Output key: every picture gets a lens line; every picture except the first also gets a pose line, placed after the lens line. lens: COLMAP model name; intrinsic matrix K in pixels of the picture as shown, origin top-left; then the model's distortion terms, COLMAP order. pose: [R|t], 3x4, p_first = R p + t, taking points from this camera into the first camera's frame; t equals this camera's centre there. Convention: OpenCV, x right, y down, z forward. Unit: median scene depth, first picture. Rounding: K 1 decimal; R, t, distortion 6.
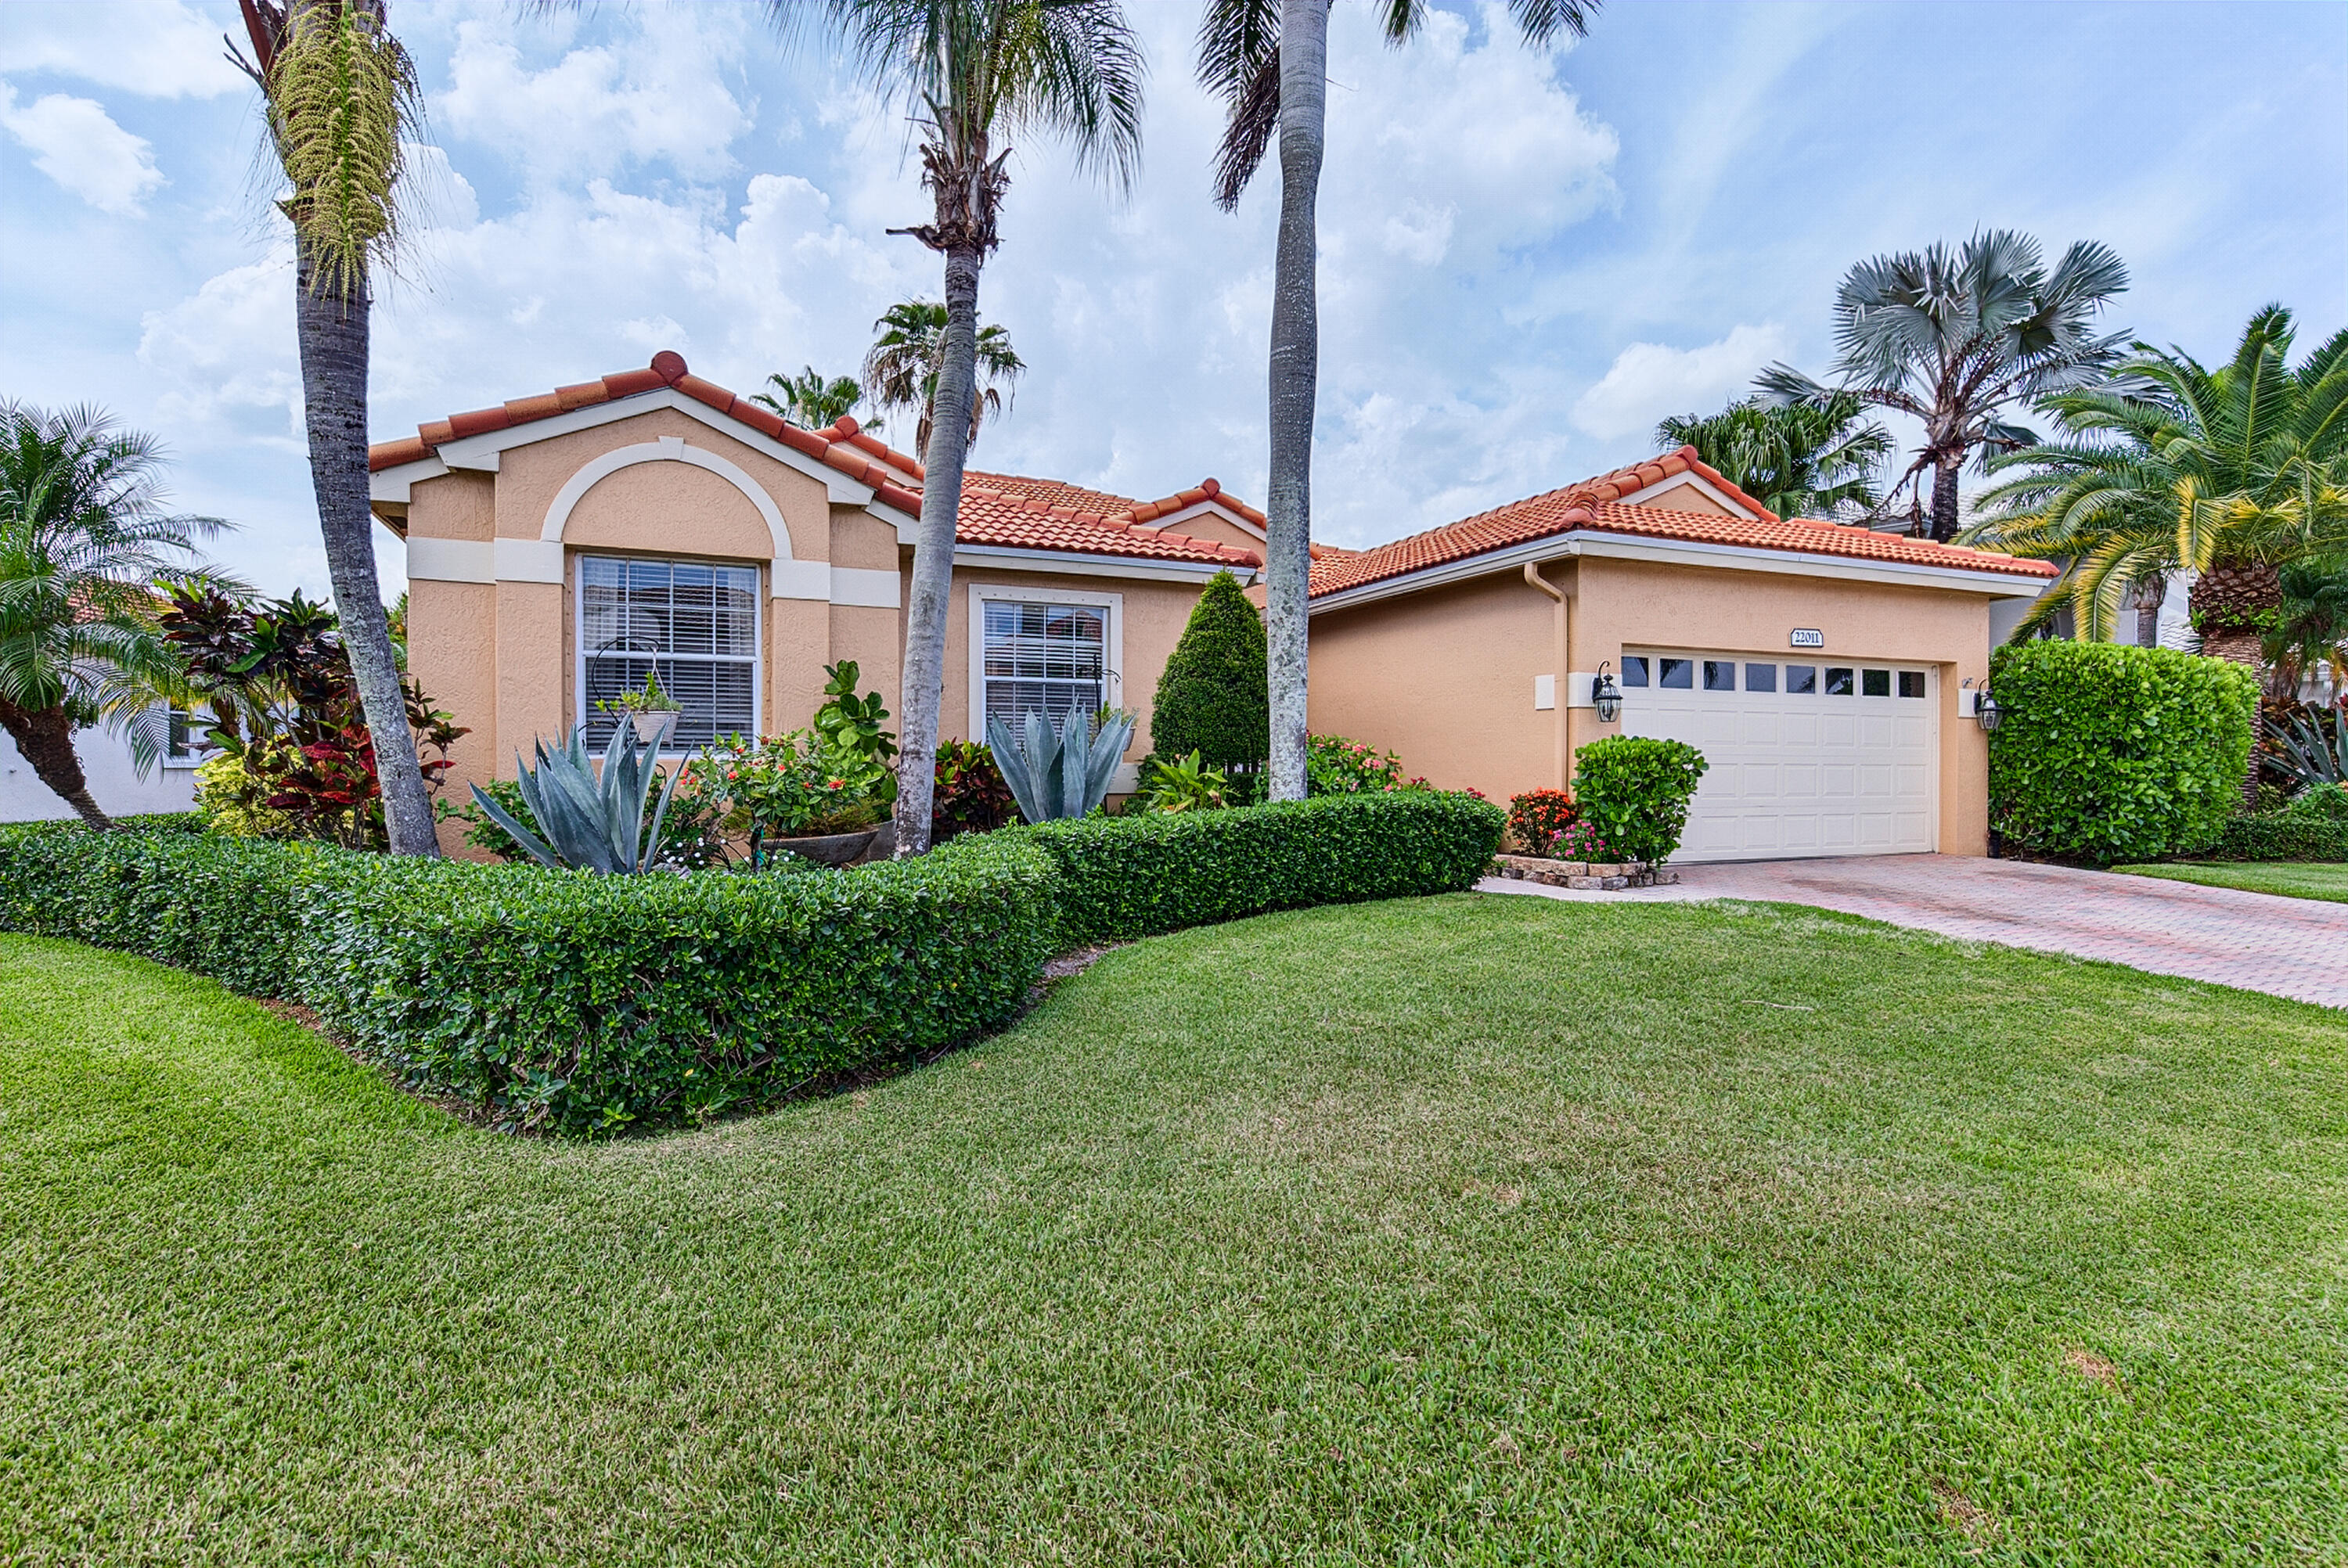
lens RADIAL K [[1150.9, 0, 1178.1], [0, 1150.9, 772.5], [0, 0, 1]] dist [0.014966, -0.000165]
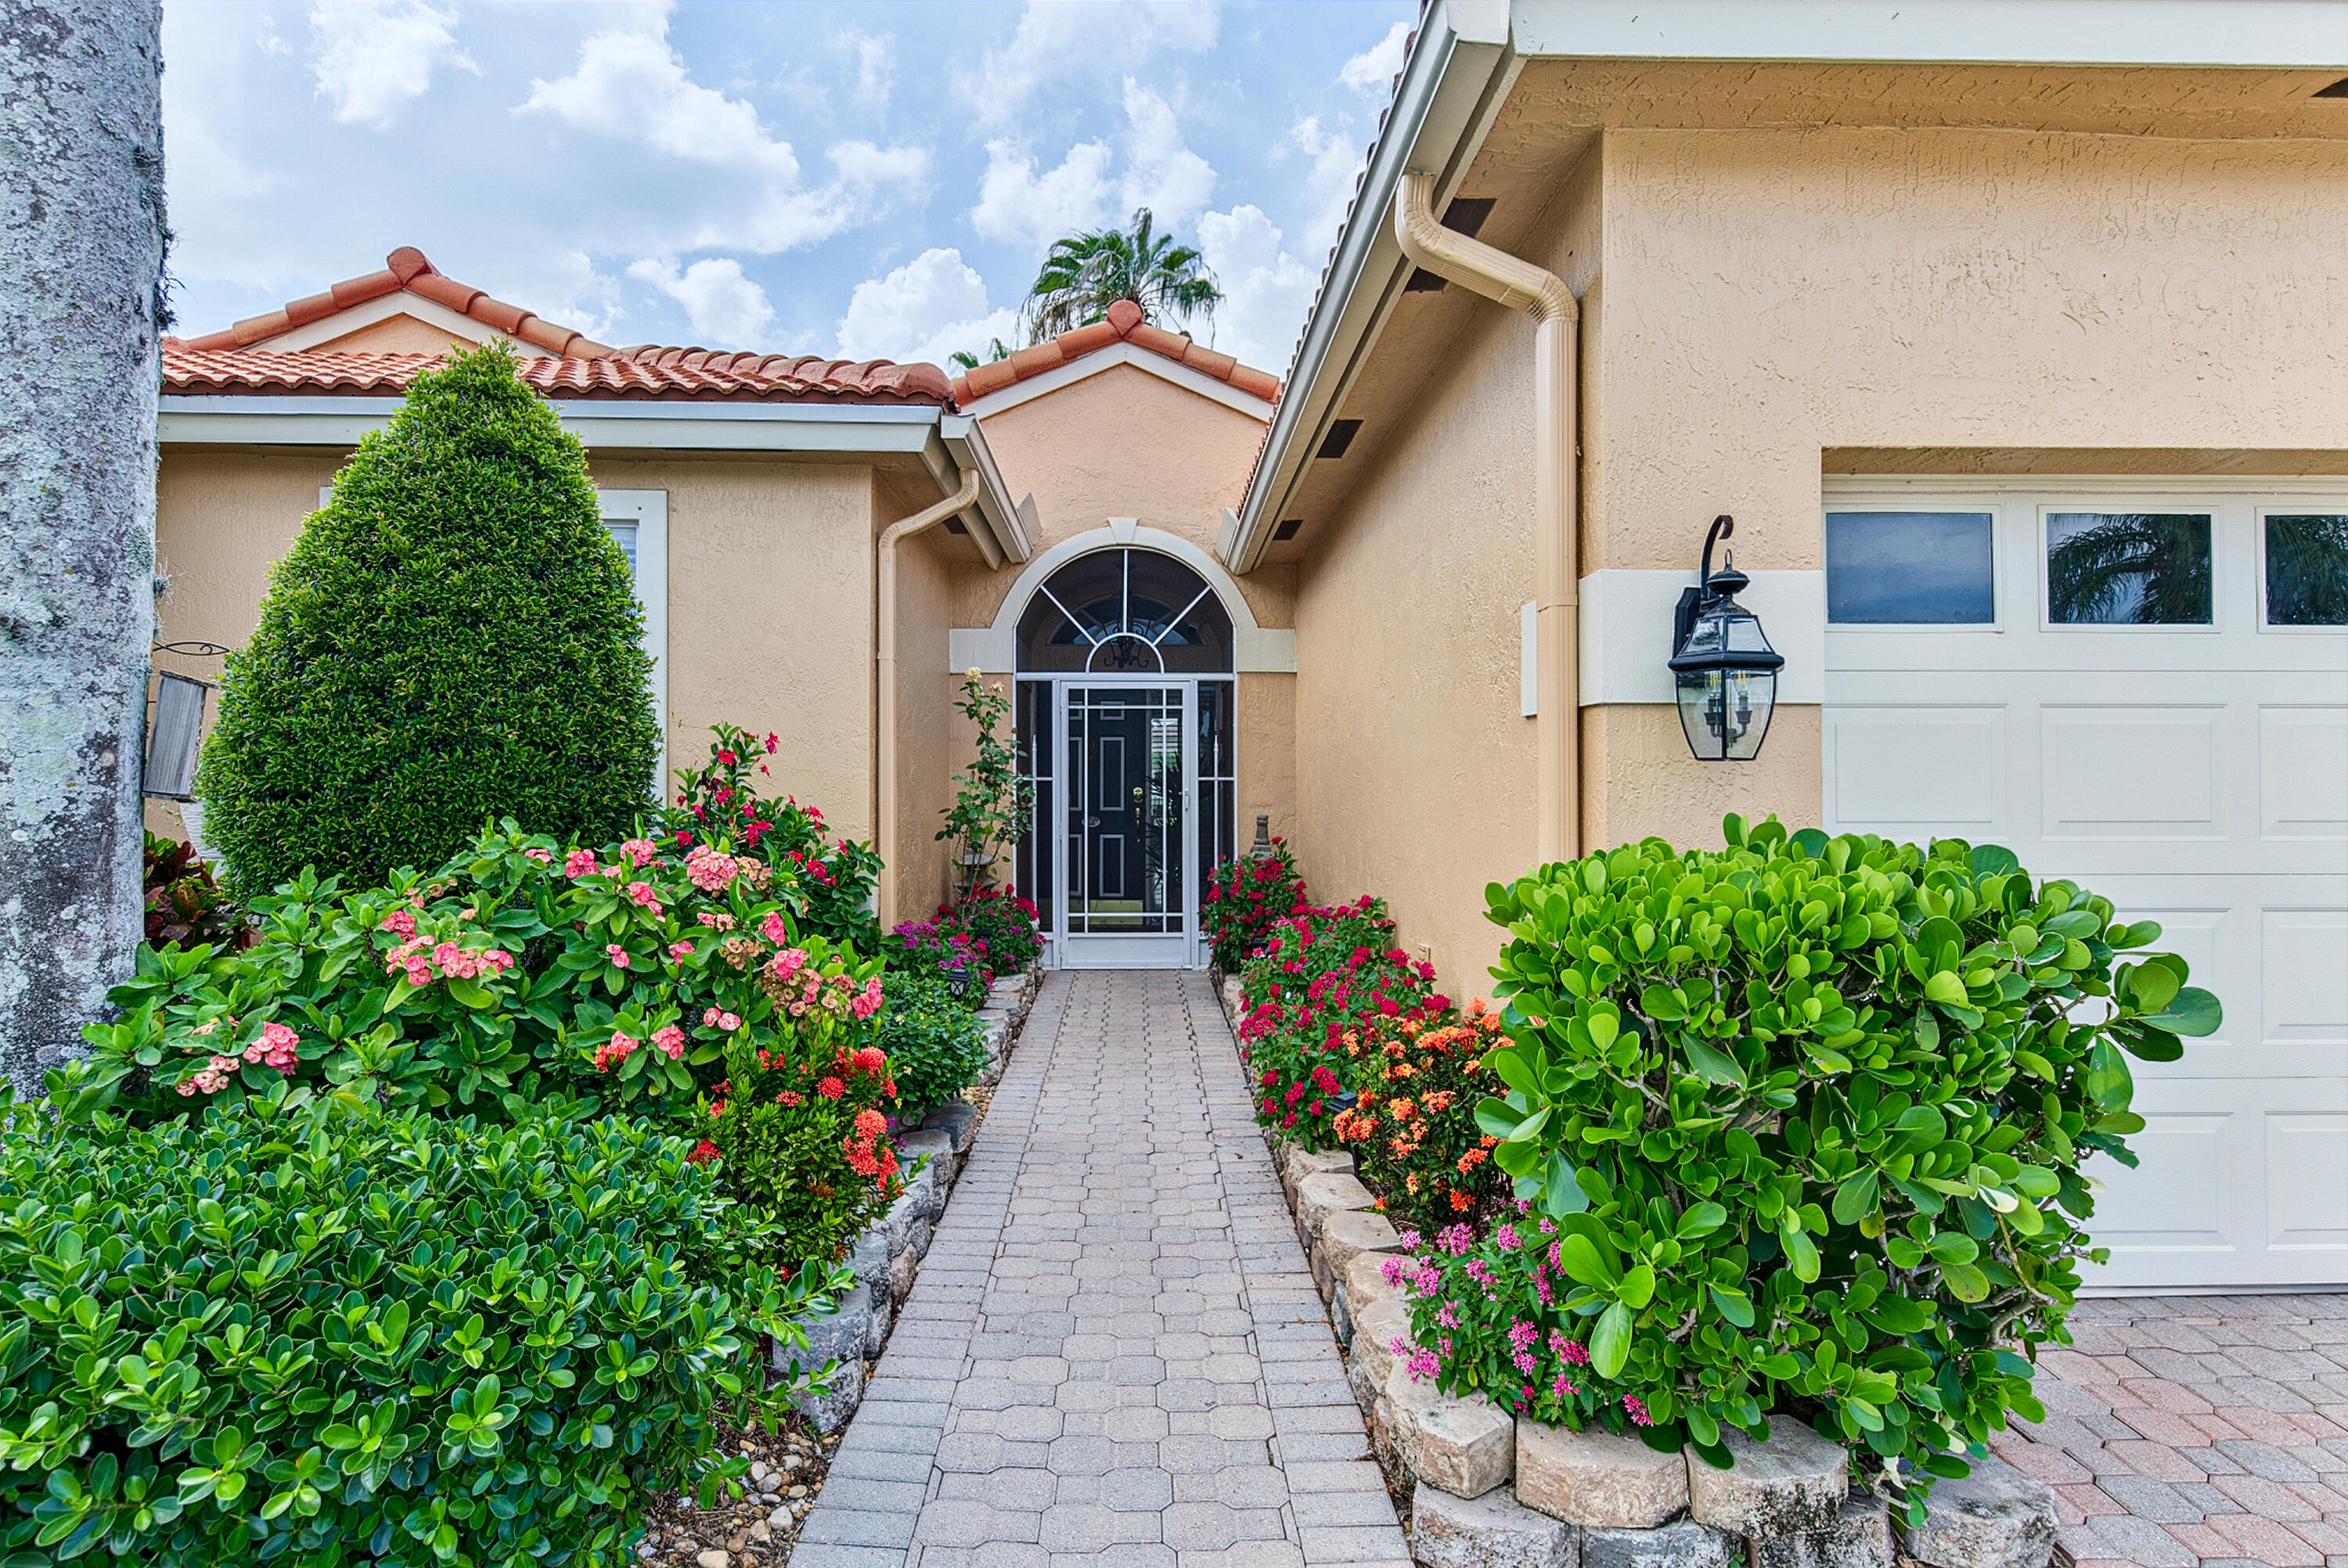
lens RADIAL K [[1150.9, 0, 1178.1], [0, 1150.9, 772.5], [0, 0, 1]] dist [0.014966, -0.000165]
pose [[0.927069, -0.007296, -0.374820, 0.331806], [0.000374, 0.999828, -0.018536, -0.034489], [0.374891, 0.017044, 0.926912, 0.677678]]
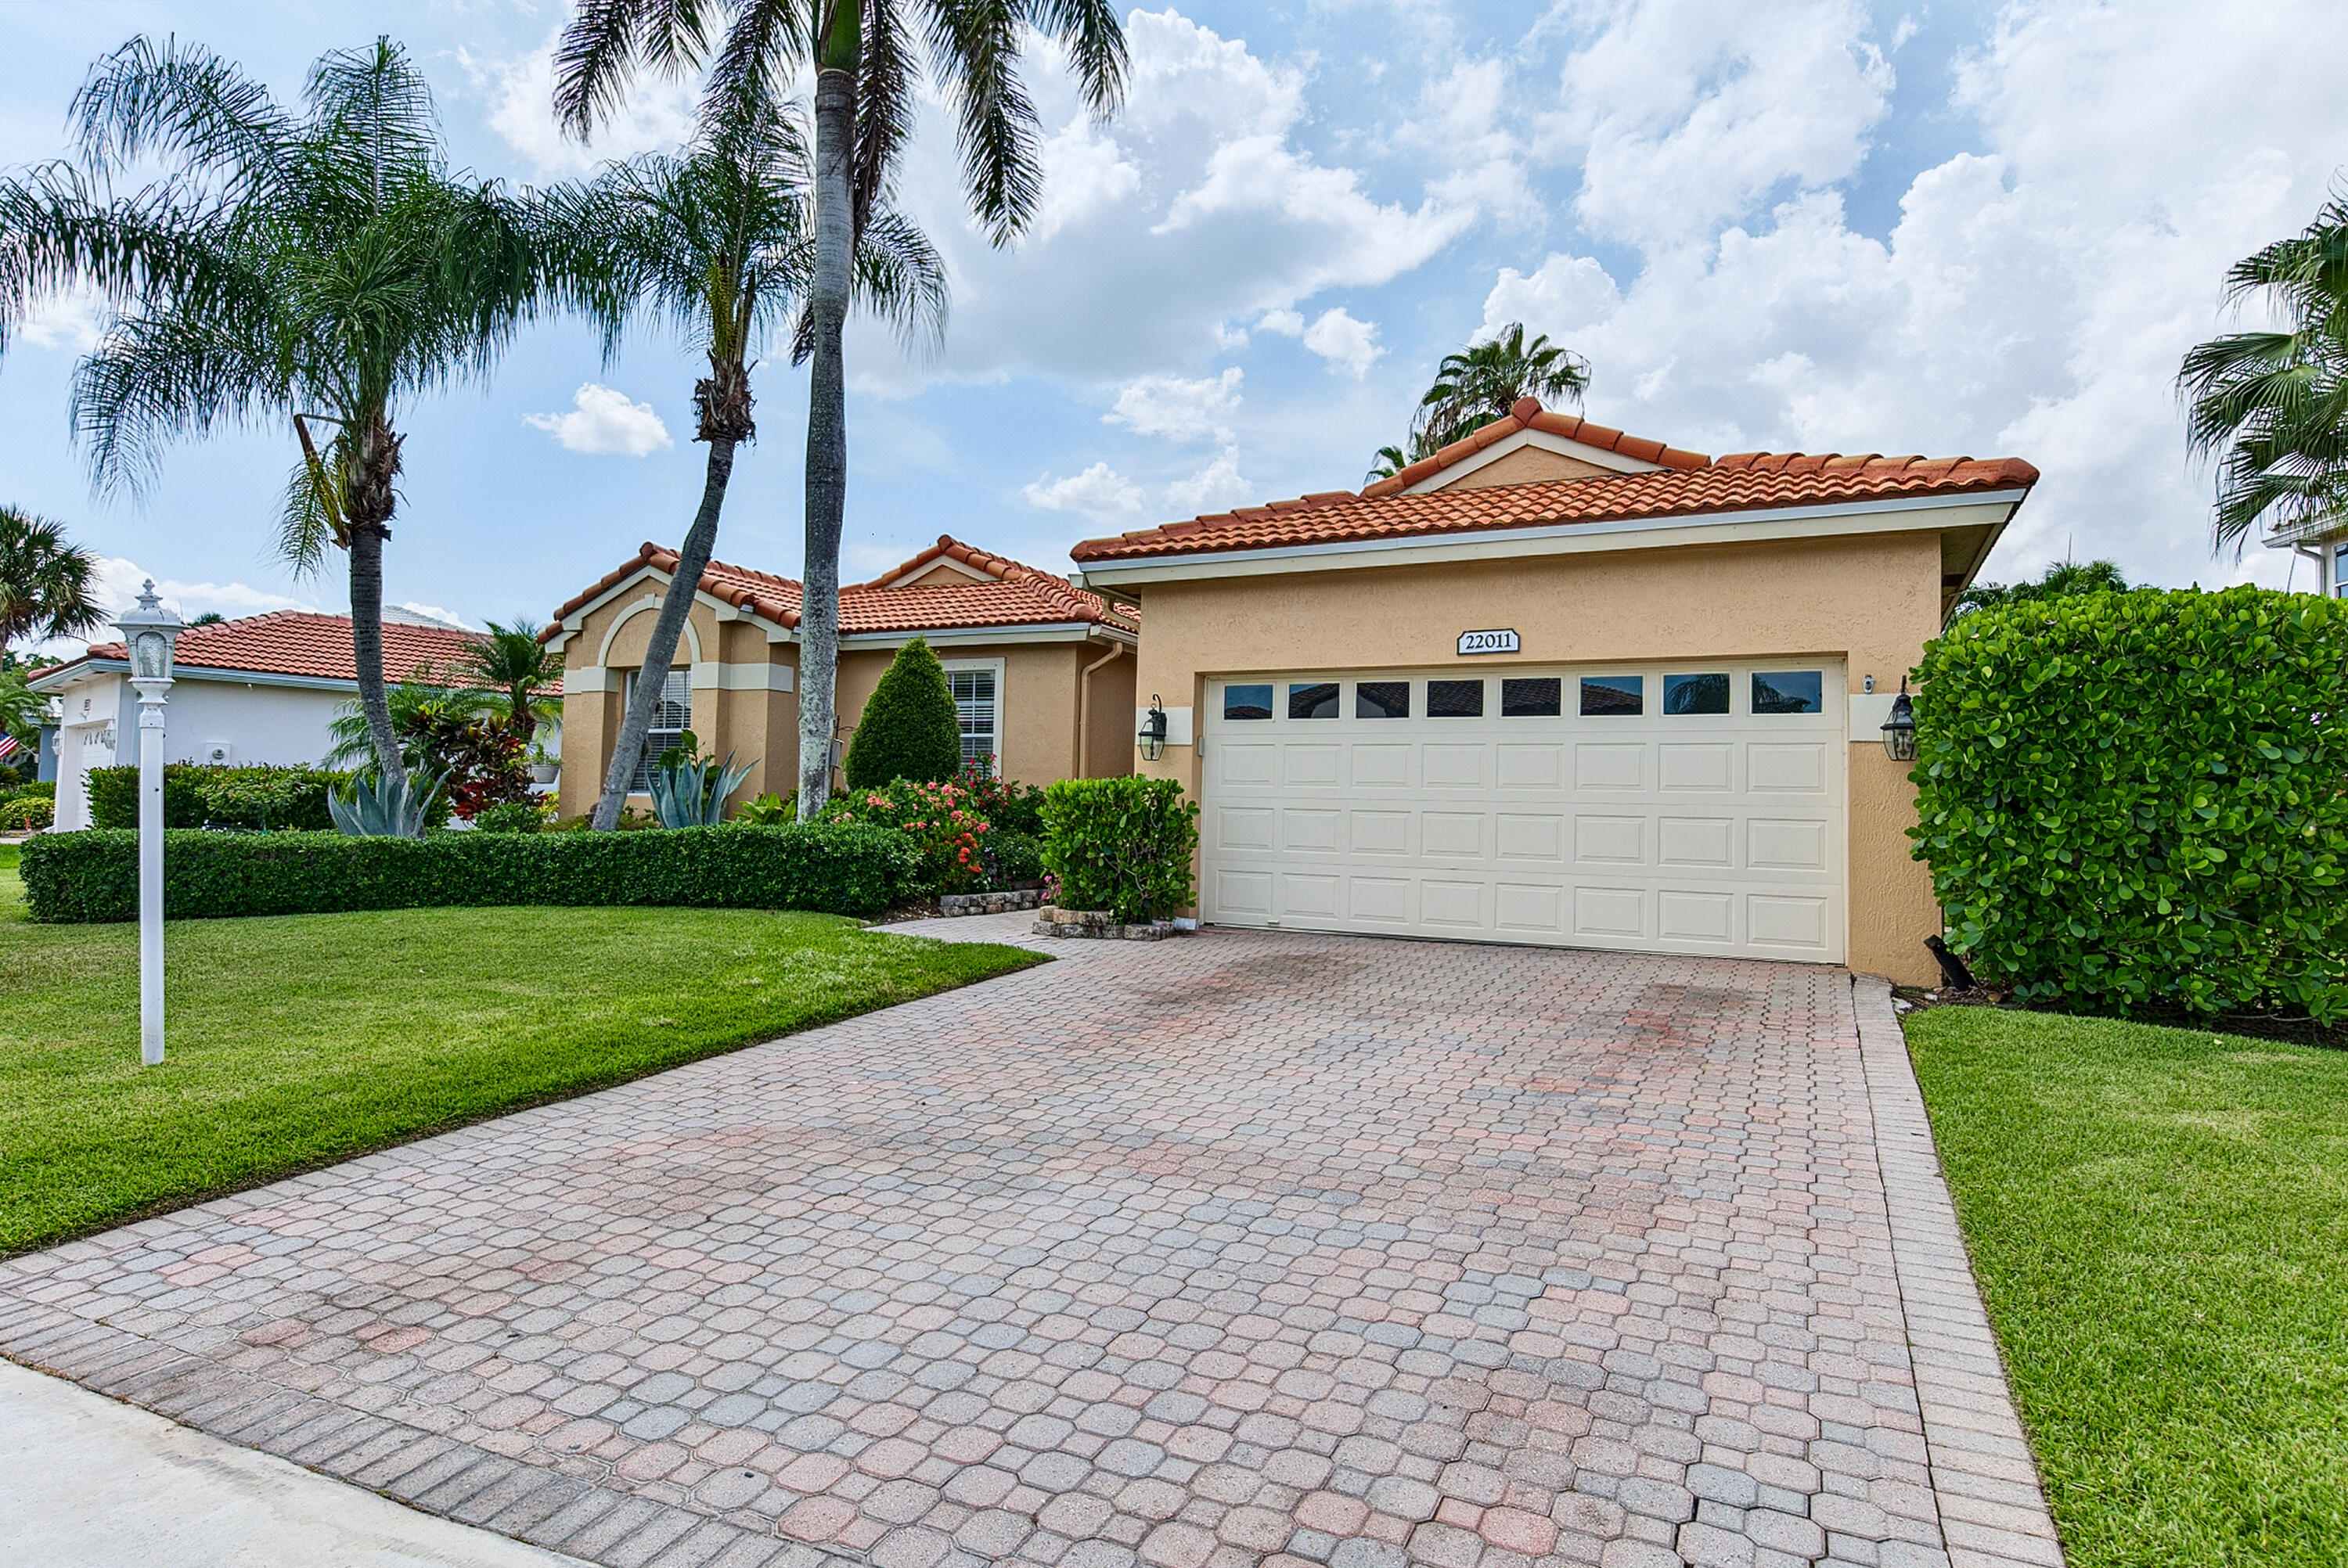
lens RADIAL K [[1281.1, 0, 1181.1], [0, 1281.1, 755.8], [0, 0, 1]] dist [0.009204, 0.000492]
pose [[0.641351, -0.024473, -0.766857, 1.081376], [-0.029644, 0.997954, -0.056641, 0.008536], [0.766675, 0.059059, 0.639314, 0.345154]]
